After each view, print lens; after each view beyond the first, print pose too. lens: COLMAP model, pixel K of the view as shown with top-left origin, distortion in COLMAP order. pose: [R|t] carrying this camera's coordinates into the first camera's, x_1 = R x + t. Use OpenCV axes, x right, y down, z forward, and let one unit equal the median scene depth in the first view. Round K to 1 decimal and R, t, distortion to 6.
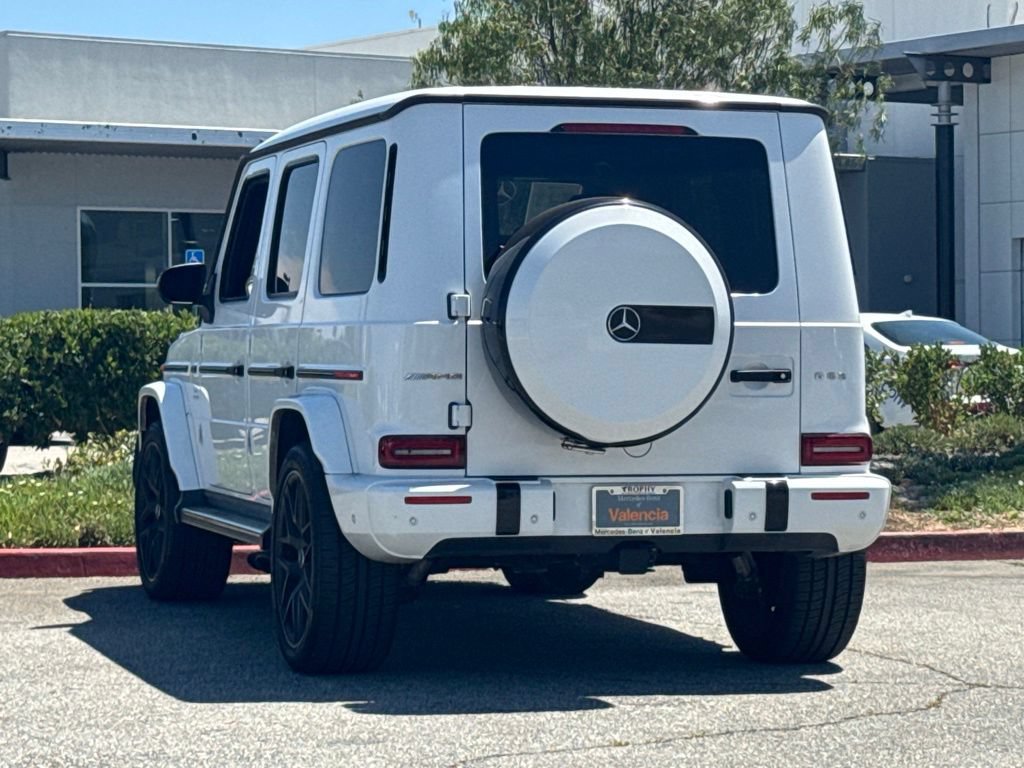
lens RADIAL K [[2909.2, 0, 512.0], [0, 2909.2, 384.0], [0, 0, 1]] dist [0.134630, 0.733674]
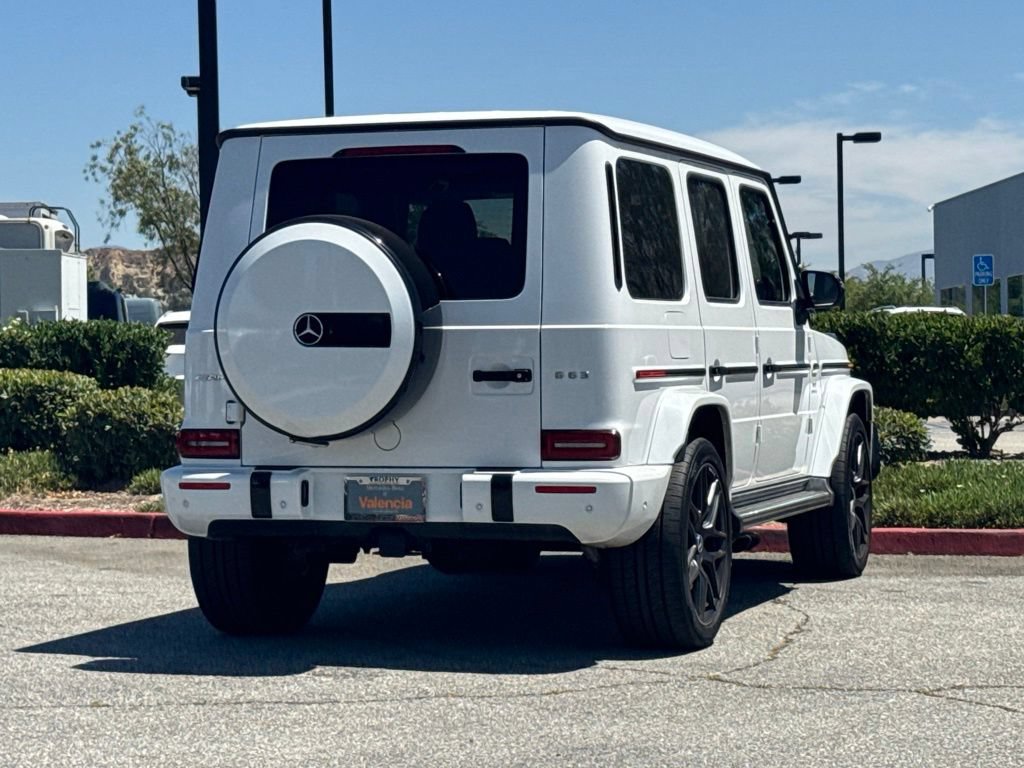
lens RADIAL K [[2562.8, 0, 512.0], [0, 2562.8, 384.0], [0, 0, 1]] dist [0.220305, 0.456873]
pose [[0.819290, -0.002326, -0.573374, 0.636173], [0.004949, 0.999983, 0.003015, -0.002555], [0.573358, -0.005308, 0.819288, 0.236002]]
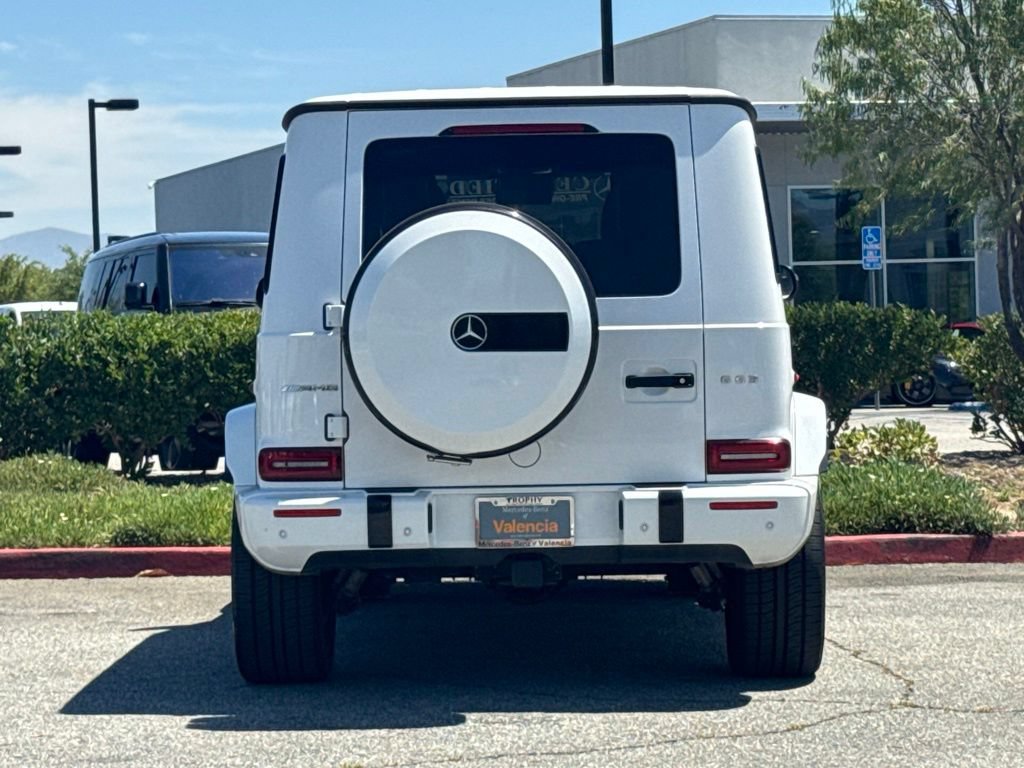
lens RADIAL K [[2909.2, 0, 512.0], [0, 2909.2, 384.0], [0, 0, 1]] dist [0.134630, 0.733674]
pose [[0.955631, -0.015798, -0.294143, 0.325907], [0.018793, 0.999796, 0.007358, -0.009901], [0.293967, -0.012559, 0.955733, 0.069568]]
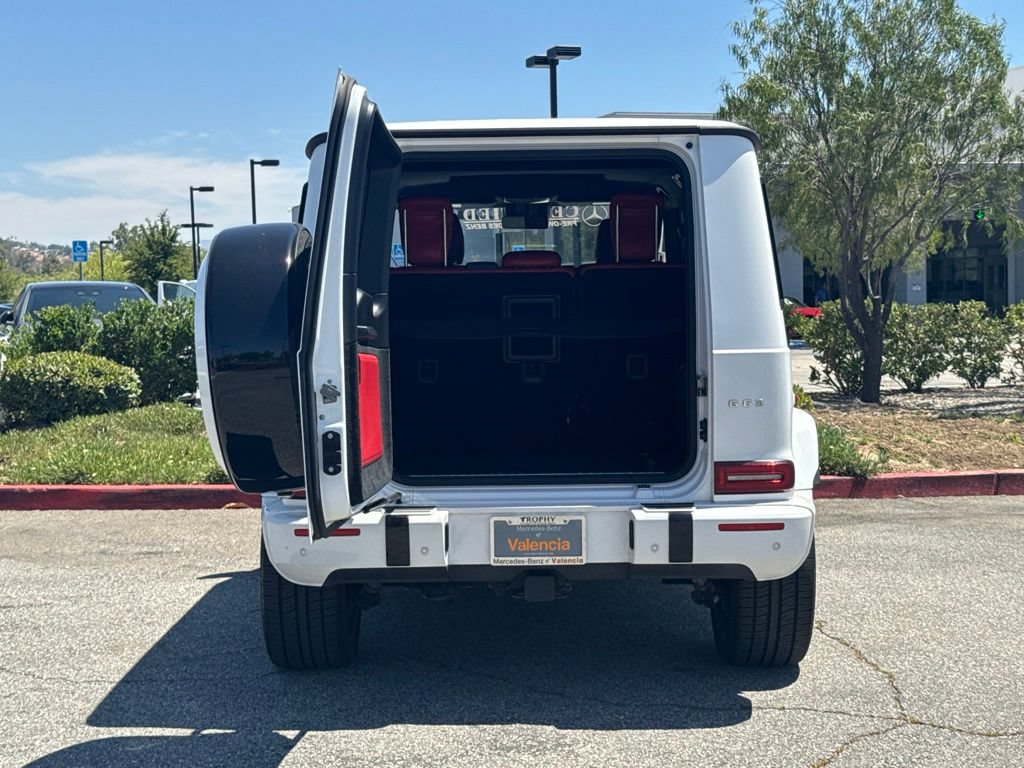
lens RADIAL K [[1571.9, 0, 523.1], [0, 1571.9, 387.0], [0, 0, 1]] dist [0.125471, 0.013677]
pose [[0.961389, 0.001571, -0.275189, 0.187797], [0.012814, 0.998643, 0.050468, -0.036984], [0.274895, -0.052046, 0.960065, 0.478763]]
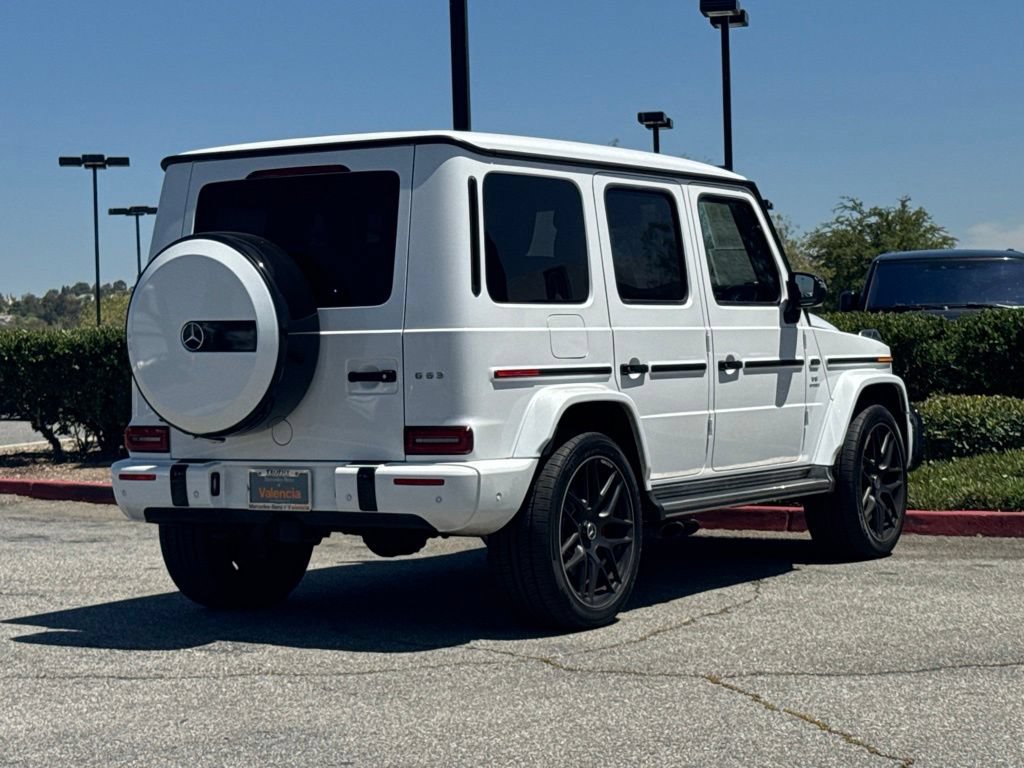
lens RADIAL K [[2173.2, 0, 512.0], [0, 2173.2, 384.0], [0, 0, 1]] dist [0.213119, 0.021788]
pose [[0.668654, -0.004858, -0.743558, 0.776837], [0.014323, 0.999877, 0.006348, -0.004509], [0.743436, -0.014895, 0.668642, 0.469892]]
